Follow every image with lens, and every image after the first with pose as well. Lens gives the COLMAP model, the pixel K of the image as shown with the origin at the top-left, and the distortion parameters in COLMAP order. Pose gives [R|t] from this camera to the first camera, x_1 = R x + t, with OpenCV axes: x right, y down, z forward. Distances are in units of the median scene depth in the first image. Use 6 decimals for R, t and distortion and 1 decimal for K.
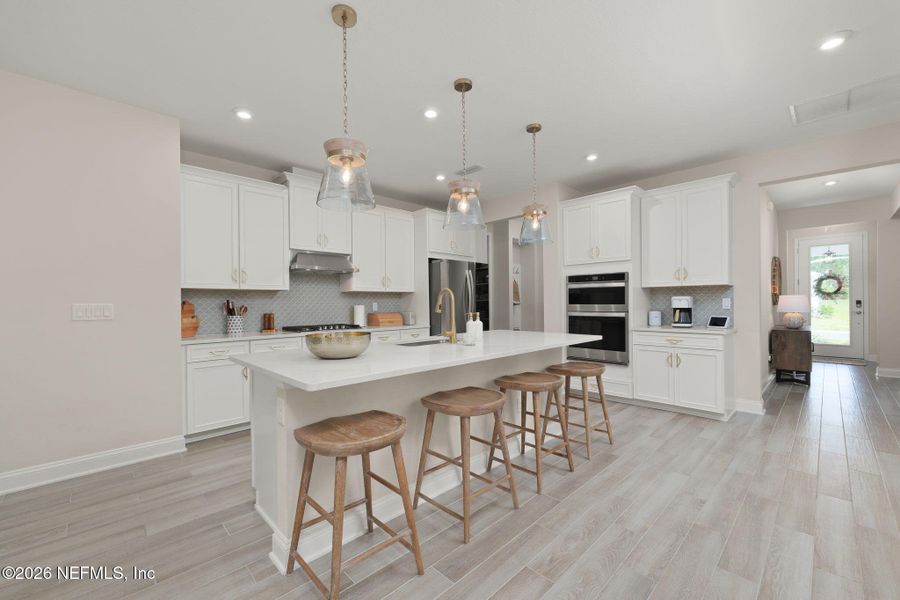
lens RADIAL K [[371.2, 0, 448.3], [0, 371.2, 302.3], [0, 0, 1]] dist [0.002515, -0.000412]
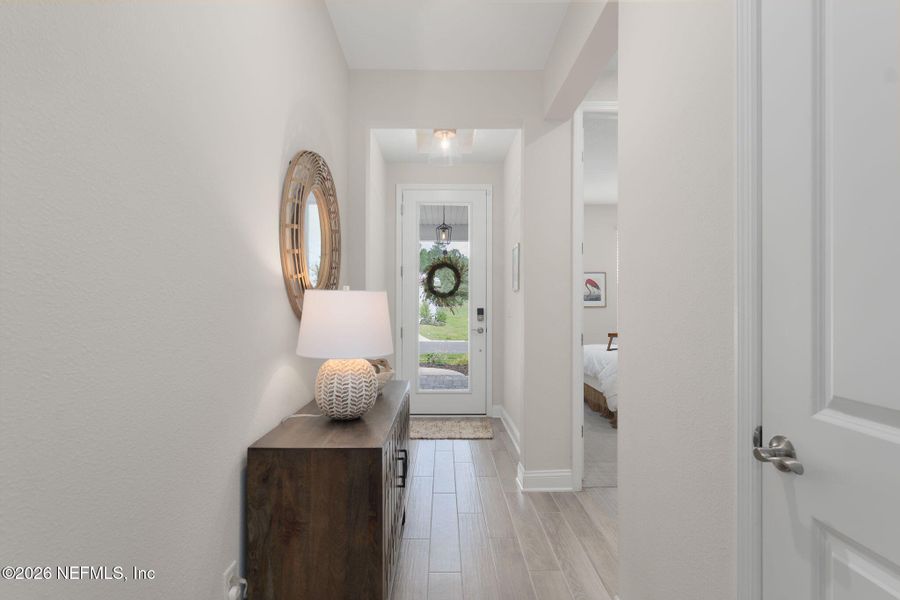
lens RADIAL K [[424.1, 0, 450.6], [0, 424.1, 304.1], [0, 0, 1]] dist [-0.002688, 0.001005]
pose [[0.688504, 0.013600, 0.725105, 0.618498], [-0.010336, 0.999907, -0.008939, -0.005124], [-0.725159, -0.001340, 0.688580, 0.601817]]
